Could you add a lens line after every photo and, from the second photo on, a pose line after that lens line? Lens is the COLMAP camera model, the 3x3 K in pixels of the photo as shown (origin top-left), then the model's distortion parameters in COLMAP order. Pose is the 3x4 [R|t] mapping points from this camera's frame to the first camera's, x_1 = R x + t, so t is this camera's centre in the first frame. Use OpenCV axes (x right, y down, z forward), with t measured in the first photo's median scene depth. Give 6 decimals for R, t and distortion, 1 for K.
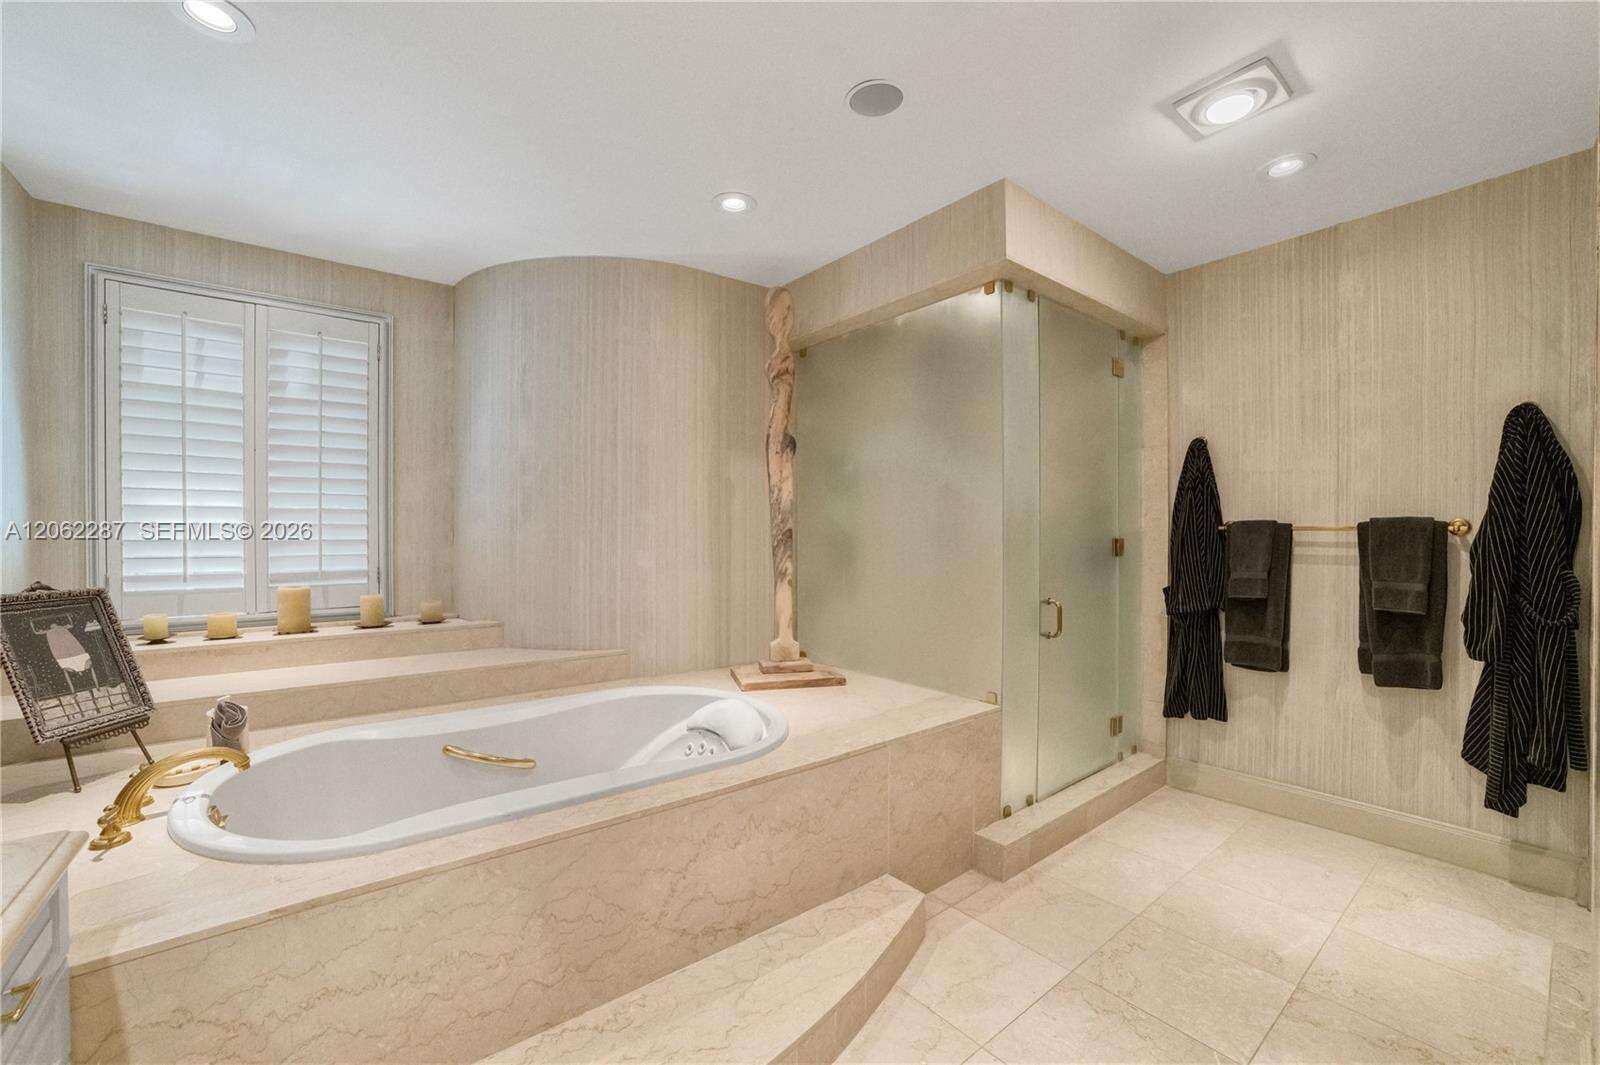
lens RADIAL K [[646.9, 0, 806.6], [0, 646.9, 555.4], [0, 0, 1]] dist [-0.056078, 0.008476]
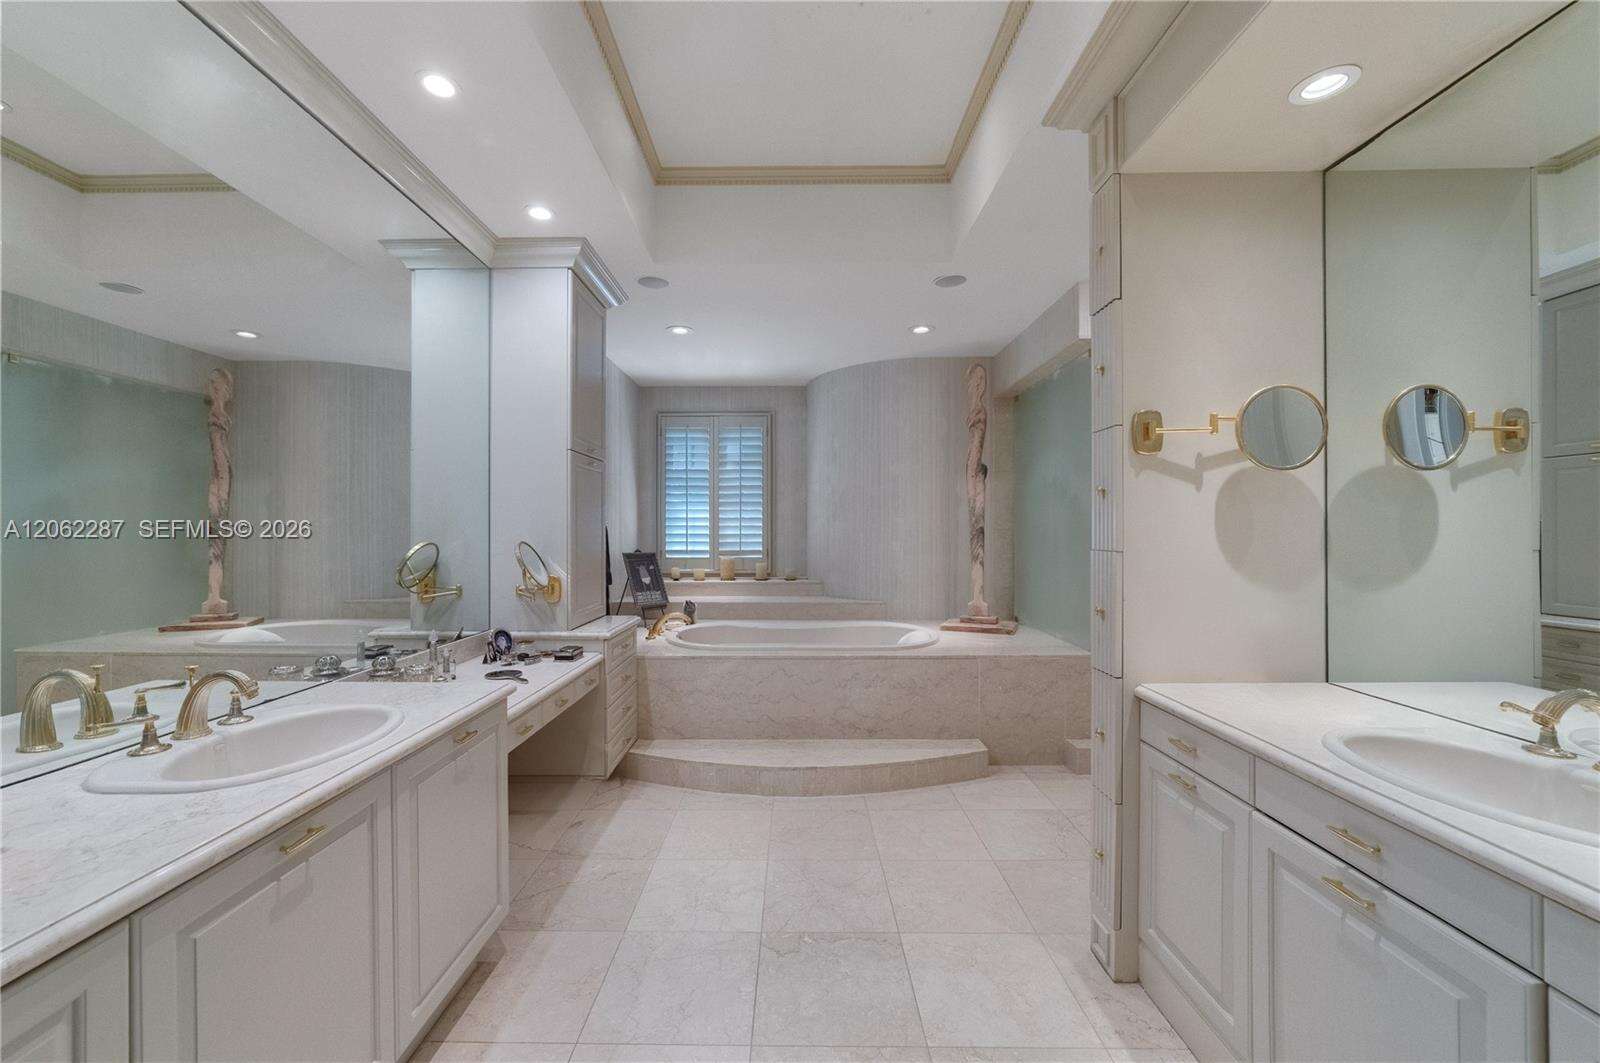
lens RADIAL K [[636.5, 0, 790.9], [0, 636.5, 535.3], [0, 0, 1]] dist [-0.043330, 0.000189]
pose [[0.768799, -0.005020, -0.639471, 0.643749], [-0.012571, 0.999657, -0.022962, 0.020023], [0.639367, 0.025692, 0.768472, -0.450621]]
